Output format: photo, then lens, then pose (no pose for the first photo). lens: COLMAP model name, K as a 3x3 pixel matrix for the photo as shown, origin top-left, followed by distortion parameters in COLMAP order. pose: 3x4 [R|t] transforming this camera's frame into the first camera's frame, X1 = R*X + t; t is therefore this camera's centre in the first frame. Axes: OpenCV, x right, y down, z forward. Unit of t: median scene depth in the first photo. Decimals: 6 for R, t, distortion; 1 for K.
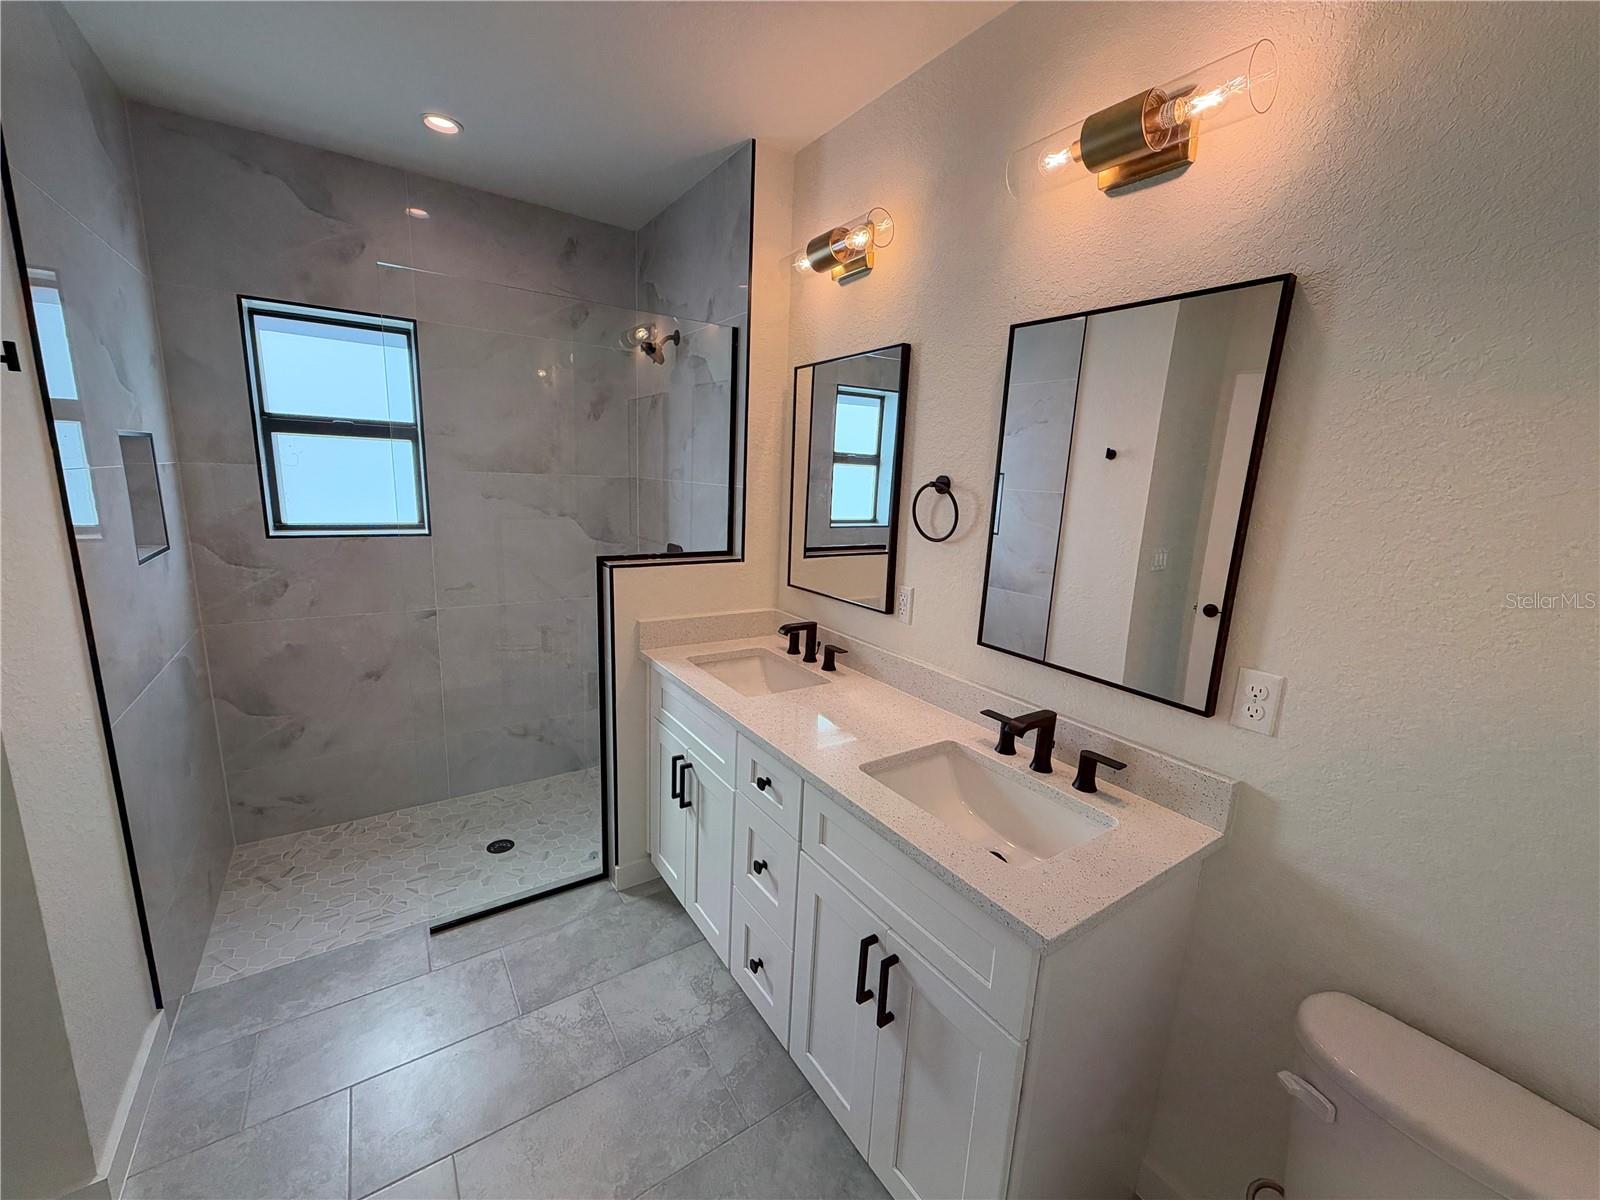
lens RADIAL K [[636.8, 0, 796.1], [0, 636.8, 598.0], [0, 0, 1]] dist [-0.001958, 0.000330]
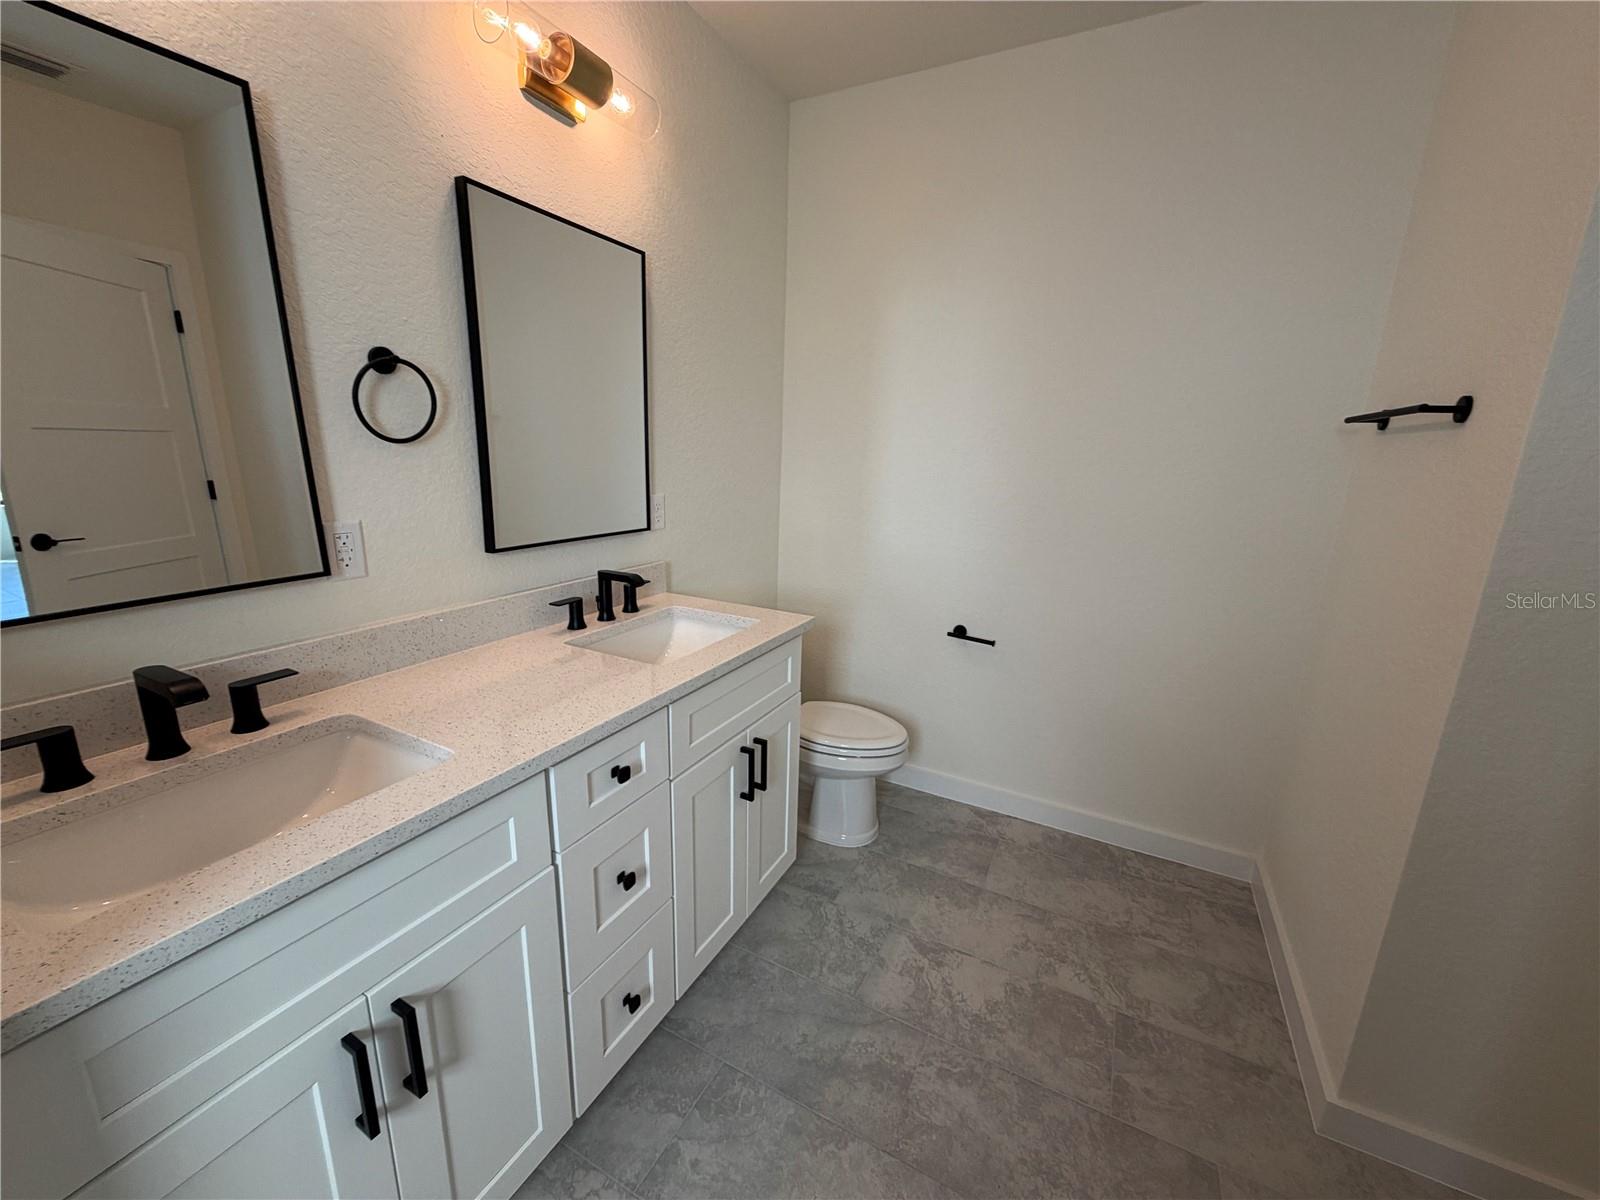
lens RADIAL K [[636.8, 0, 802.2], [0, 636.8, 591.9], [0, 0, 1]] dist [-0.001958, 0.000330]
pose [[-0.473056, -0.263768, 0.840622, -0.676381], [0.127687, 0.923533, 0.361638, -0.141700], [-0.871731, 0.278411, -0.403203, 0.981149]]
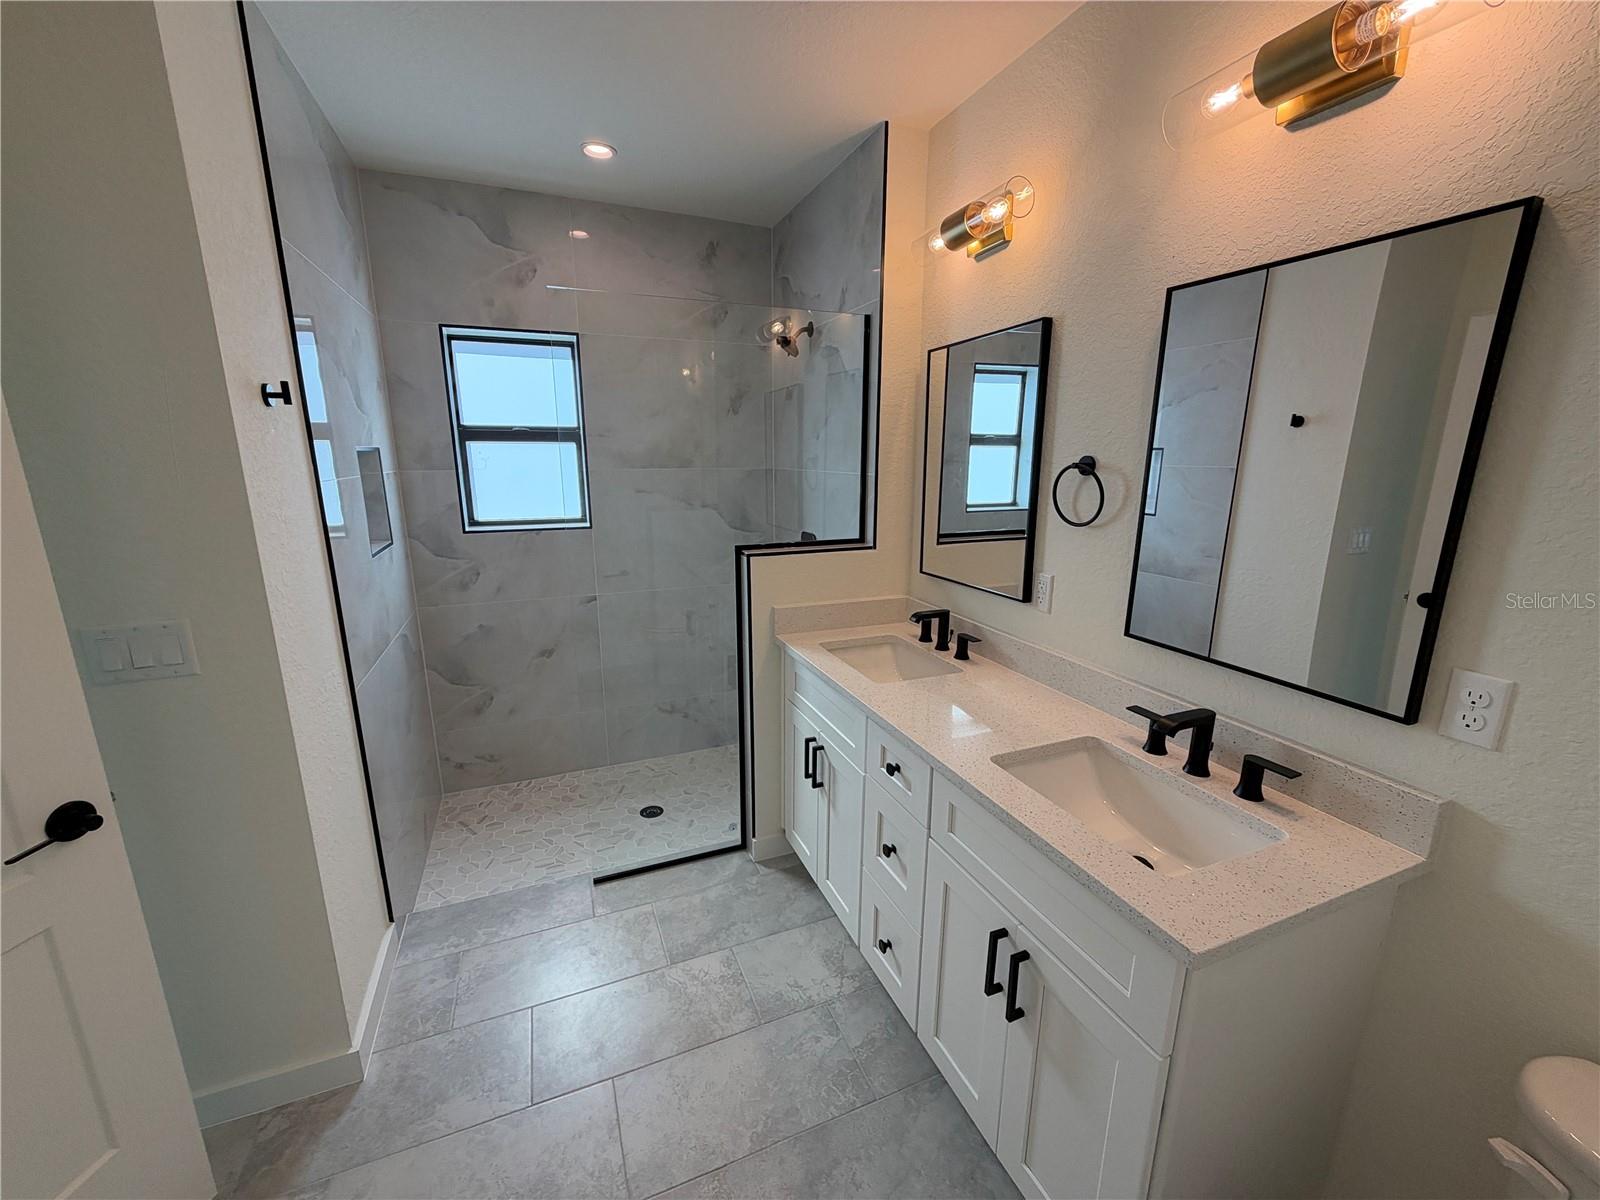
lens RADIAL K [[636.8, 0, 794.1], [0, 636.8, 597.8], [0, 0, 1]] dist [-0.001958, 0.000330]
pose [[0.977214, 0.005384, -0.212189, 0.008238], [-0.000629, 0.999747, 0.022472, -0.003365], [0.212256, -0.021826, 0.976970, -0.015306]]
